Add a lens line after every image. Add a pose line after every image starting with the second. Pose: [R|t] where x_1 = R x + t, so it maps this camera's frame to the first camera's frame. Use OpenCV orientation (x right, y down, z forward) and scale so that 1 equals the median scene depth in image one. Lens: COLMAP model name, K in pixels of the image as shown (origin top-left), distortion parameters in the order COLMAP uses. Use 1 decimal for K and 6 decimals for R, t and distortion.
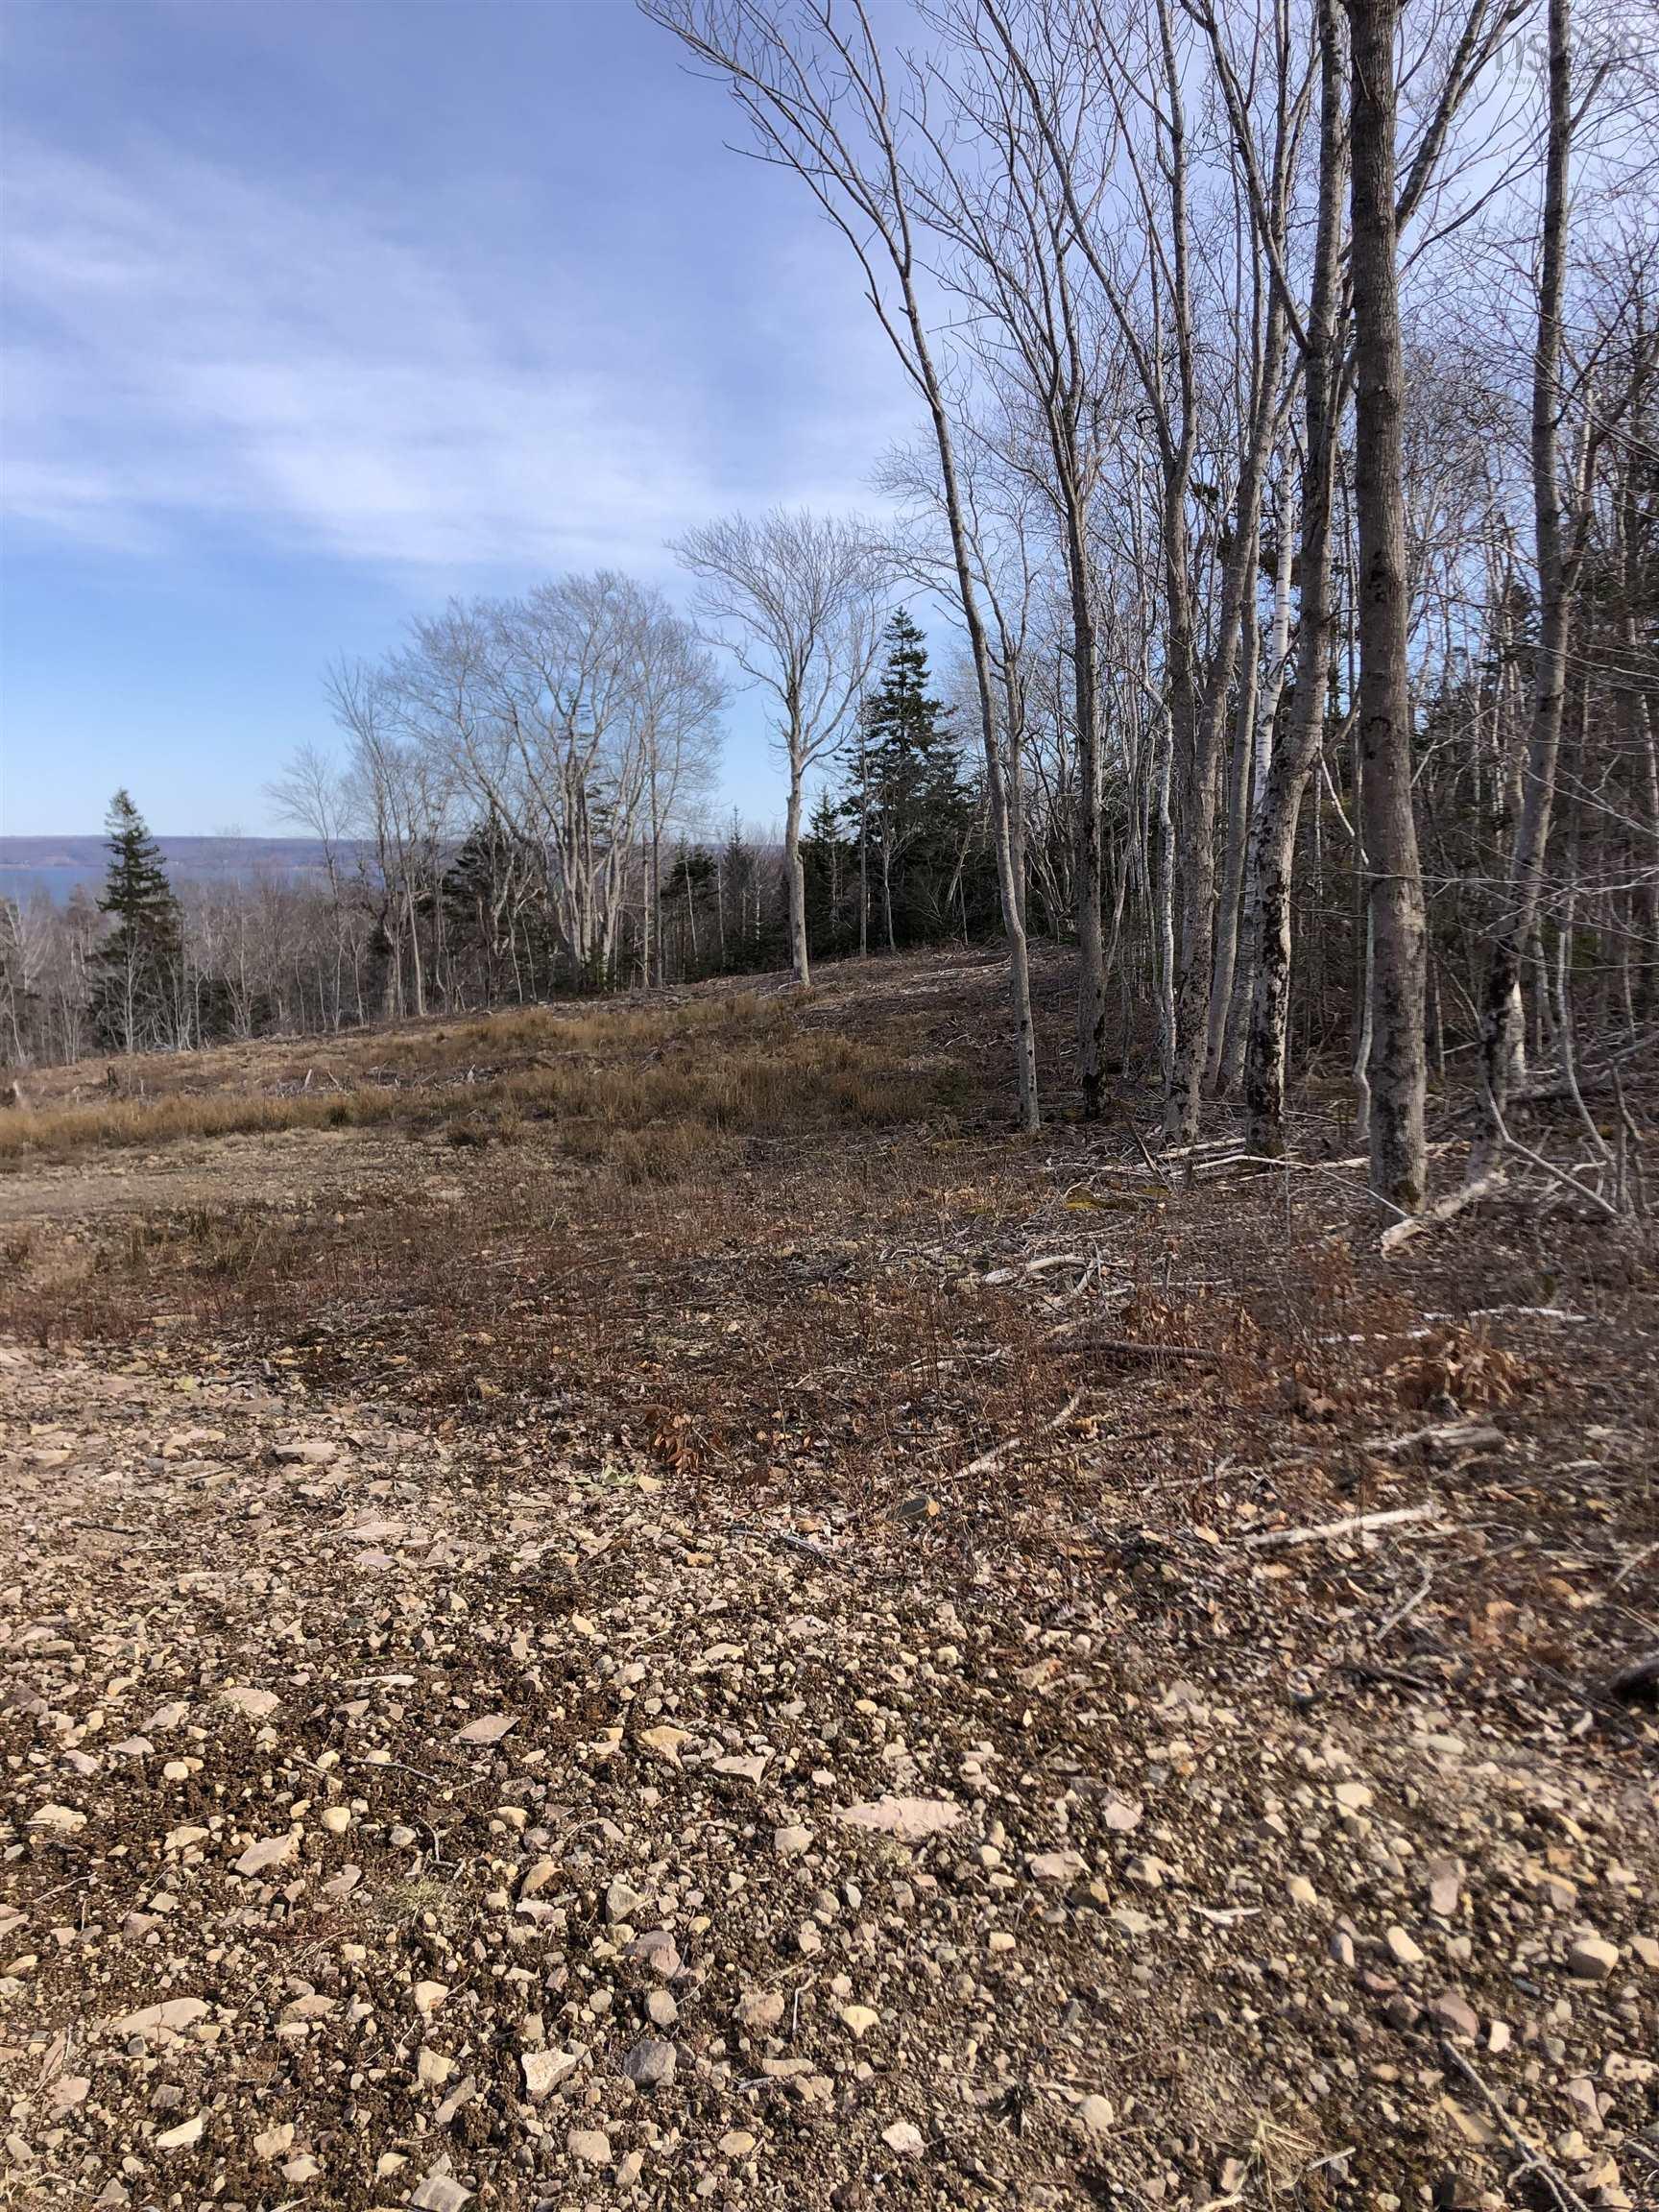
lens RADIAL K [[1735.7, 0, 781.0], [0, 1735.7, 1099.5], [0, 0, 1]] dist [0.217017, -0.626217]
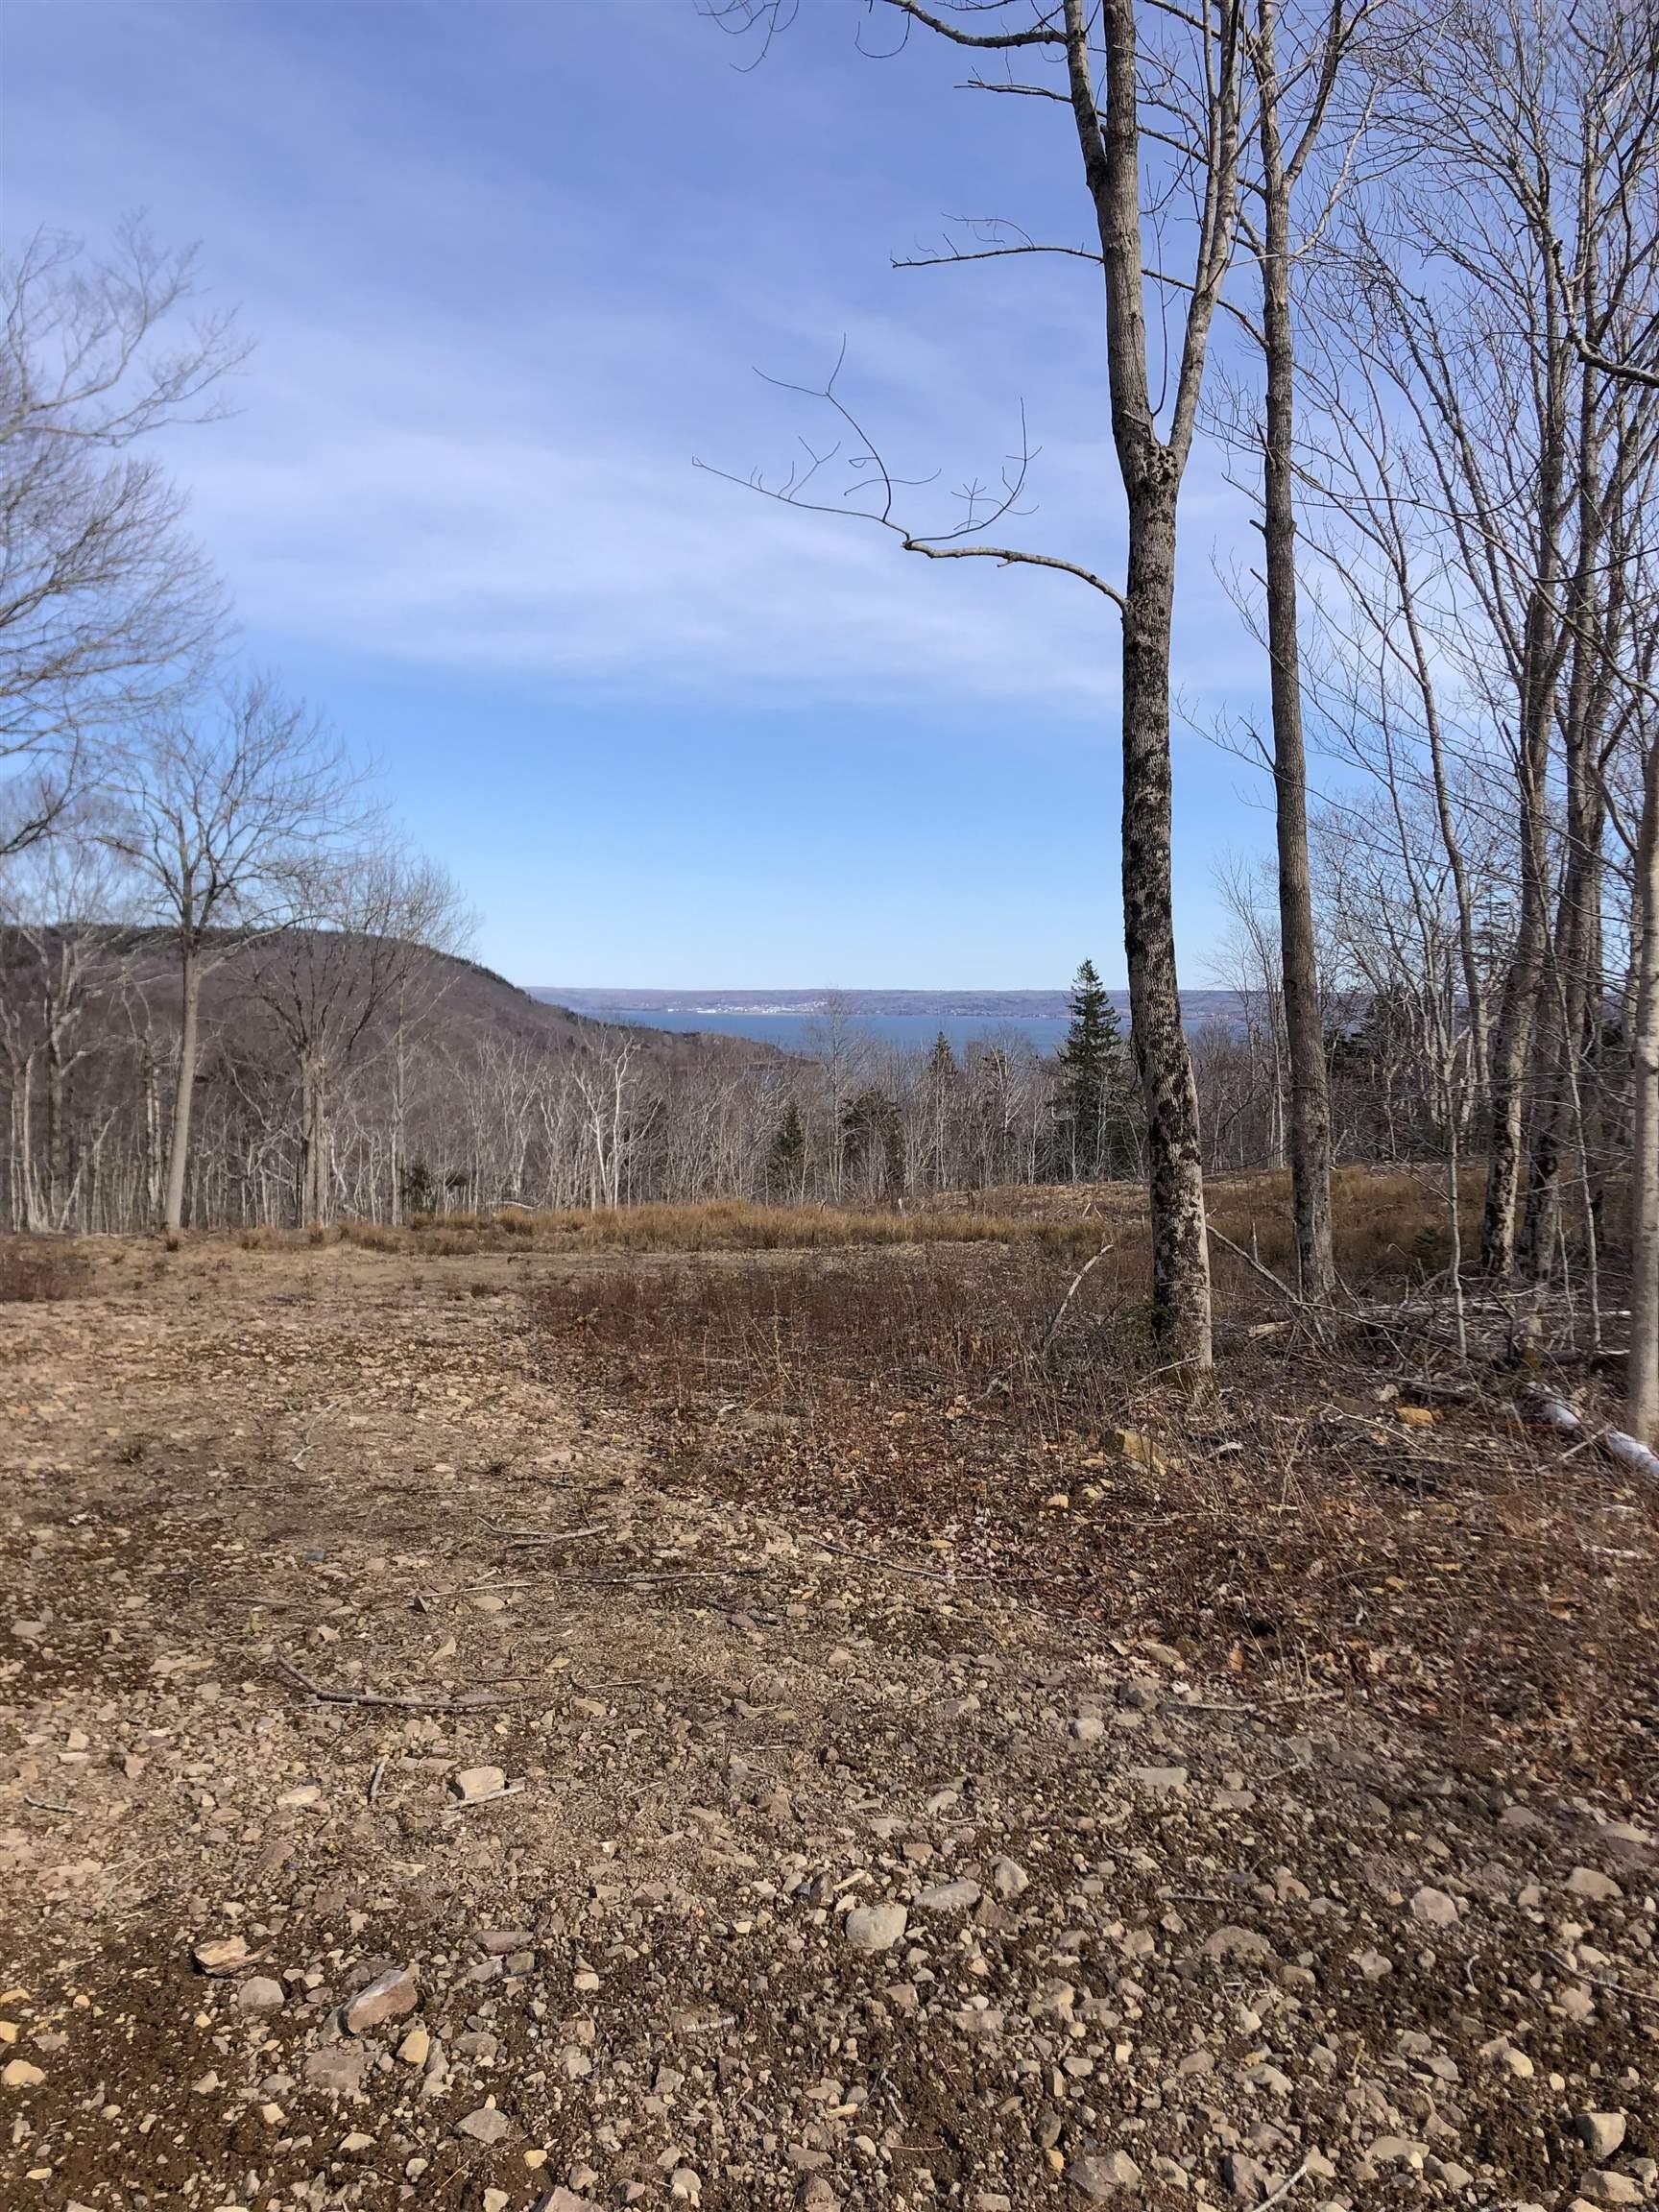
lens RADIAL K [[1742.1, 0, 829.5], [0, 1742.1, 1106.0], [0, 0, 1]] dist [0.031622, -0.010119]
pose [[0.854081, 0.041980, -0.518443, 0.124019], [-0.084685, 0.994661, -0.058968, 0.001471], [0.513200, 0.094268, 0.853077, -0.070408]]
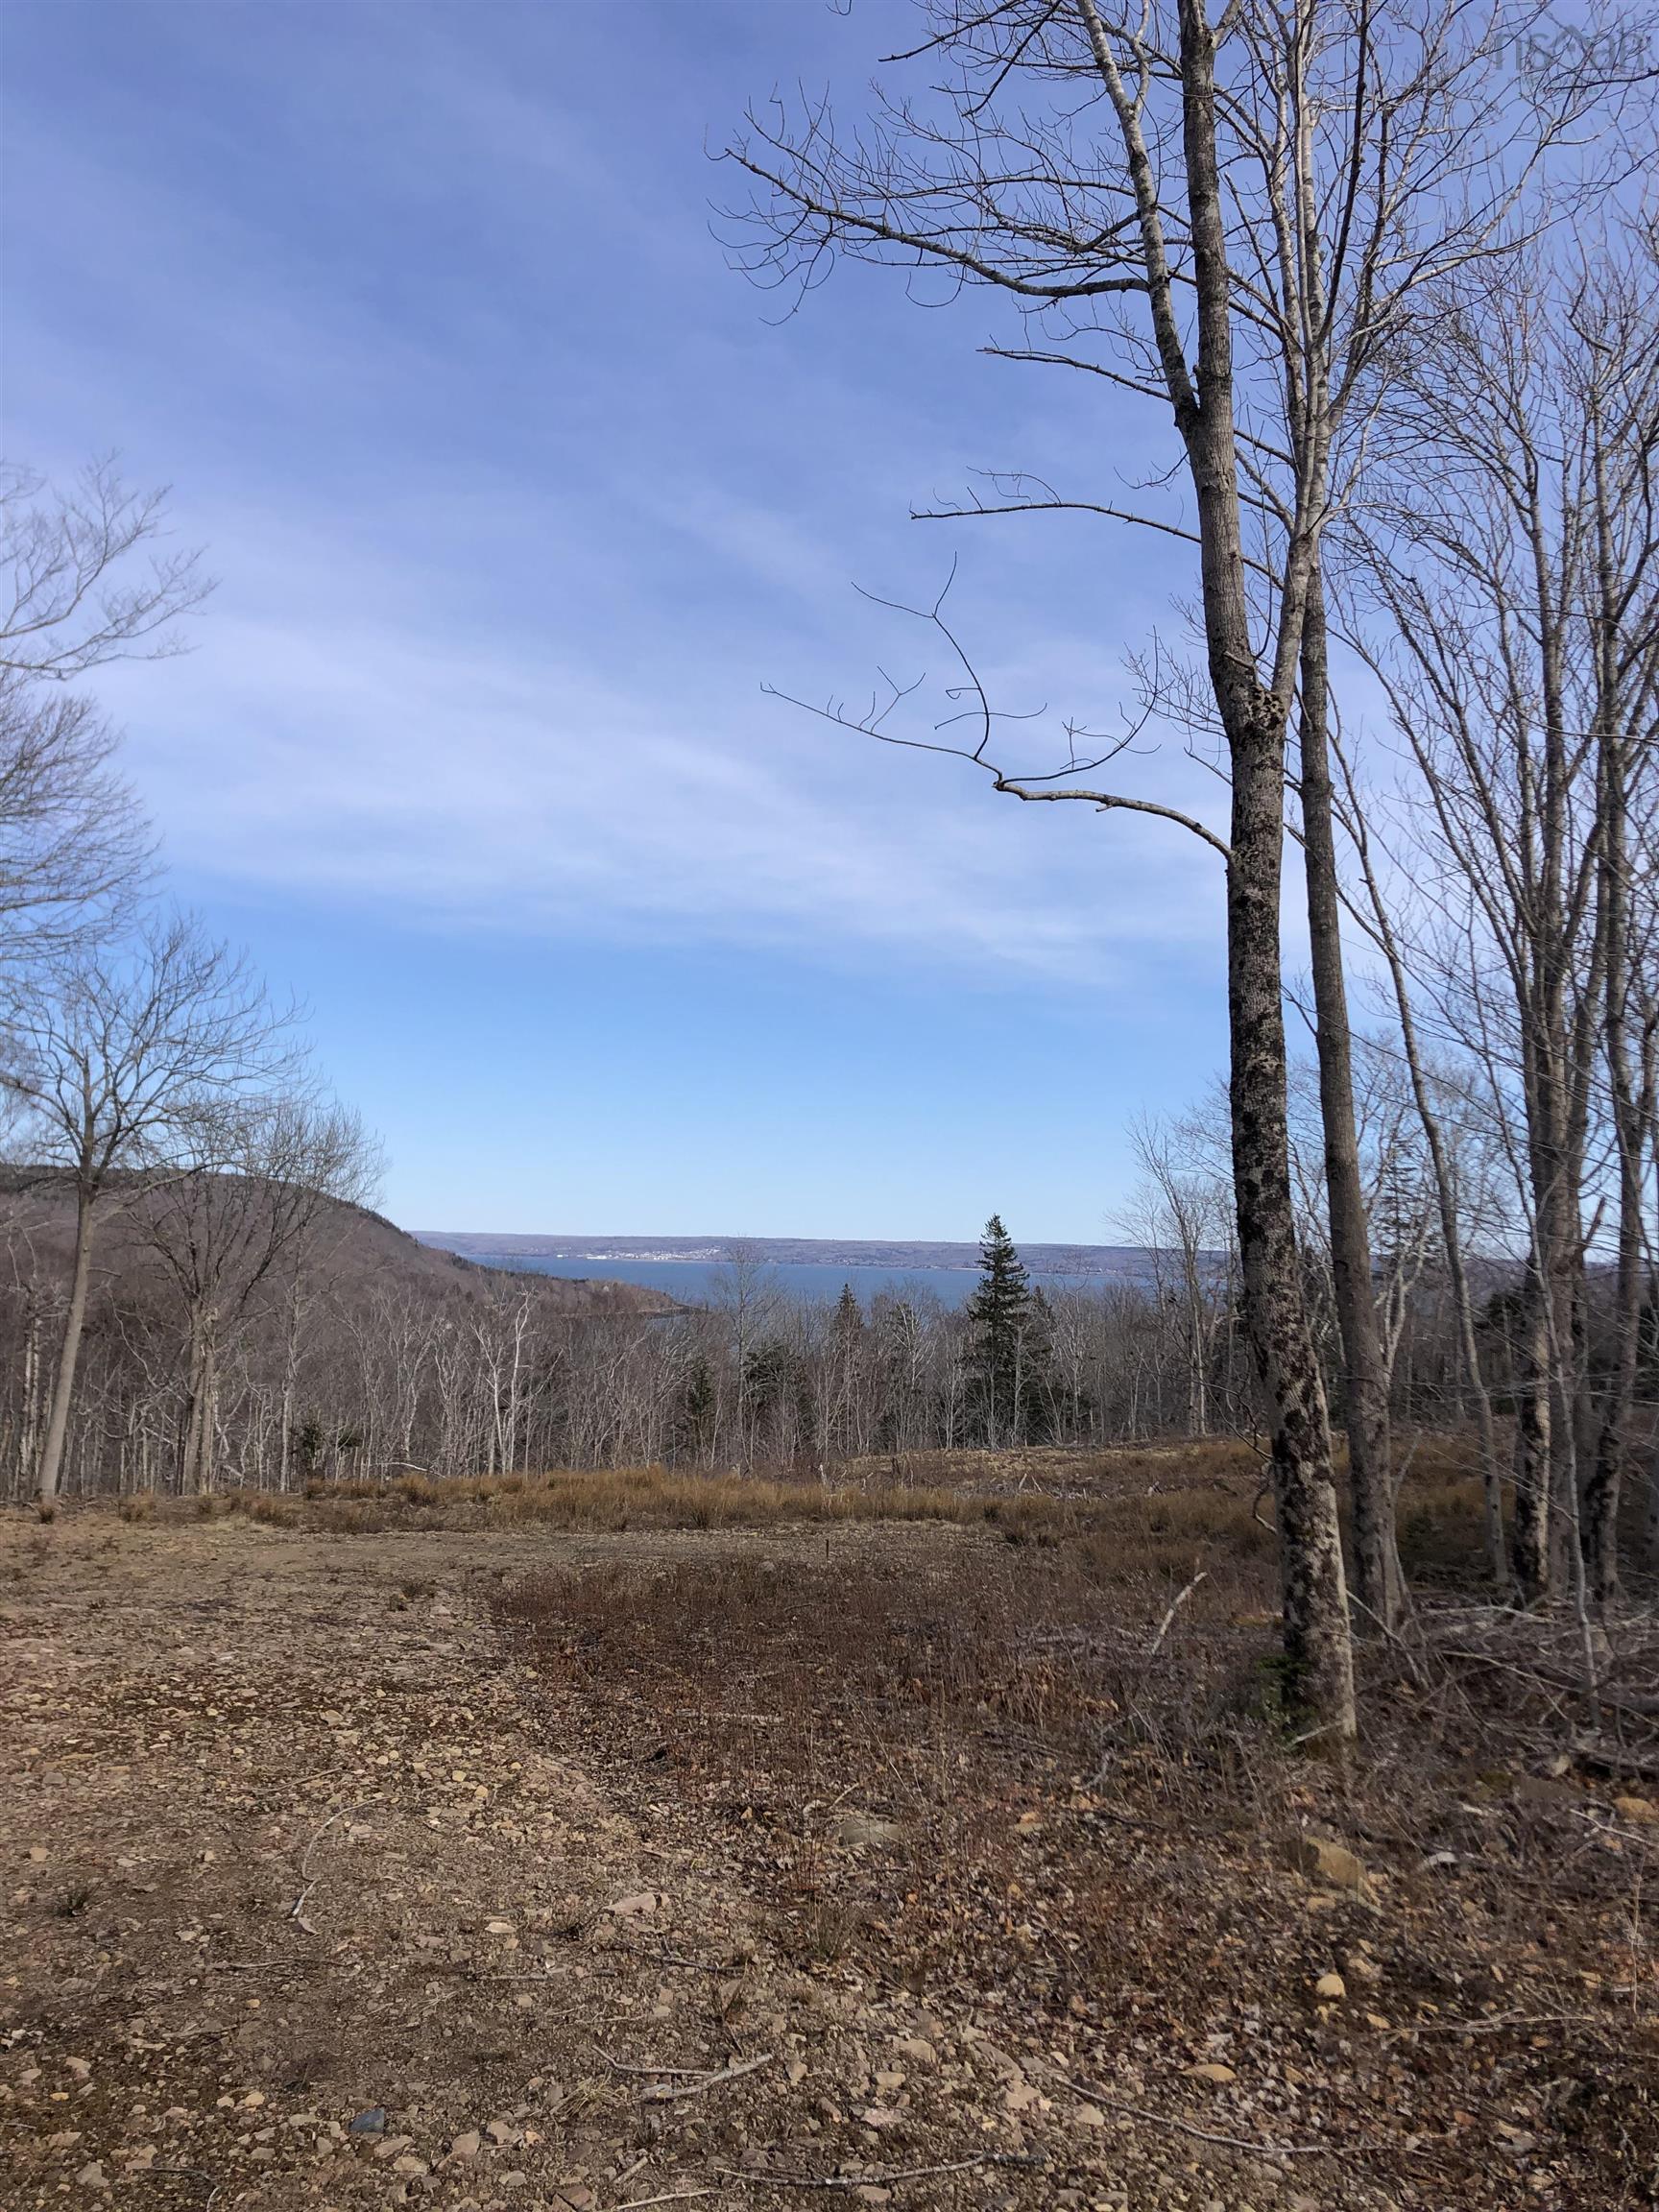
lens RADIAL K [[1743.1, 0, 826.1], [0, 1743.1, 1104.0], [0, 0, 1]] dist [0.022266, -0.007540]
pose [[0.883316, -0.016392, -0.468490, 0.099428], [-0.091362, 0.974205, -0.206345, -0.002888], [0.459788, 0.225070, 0.859033, -0.059350]]
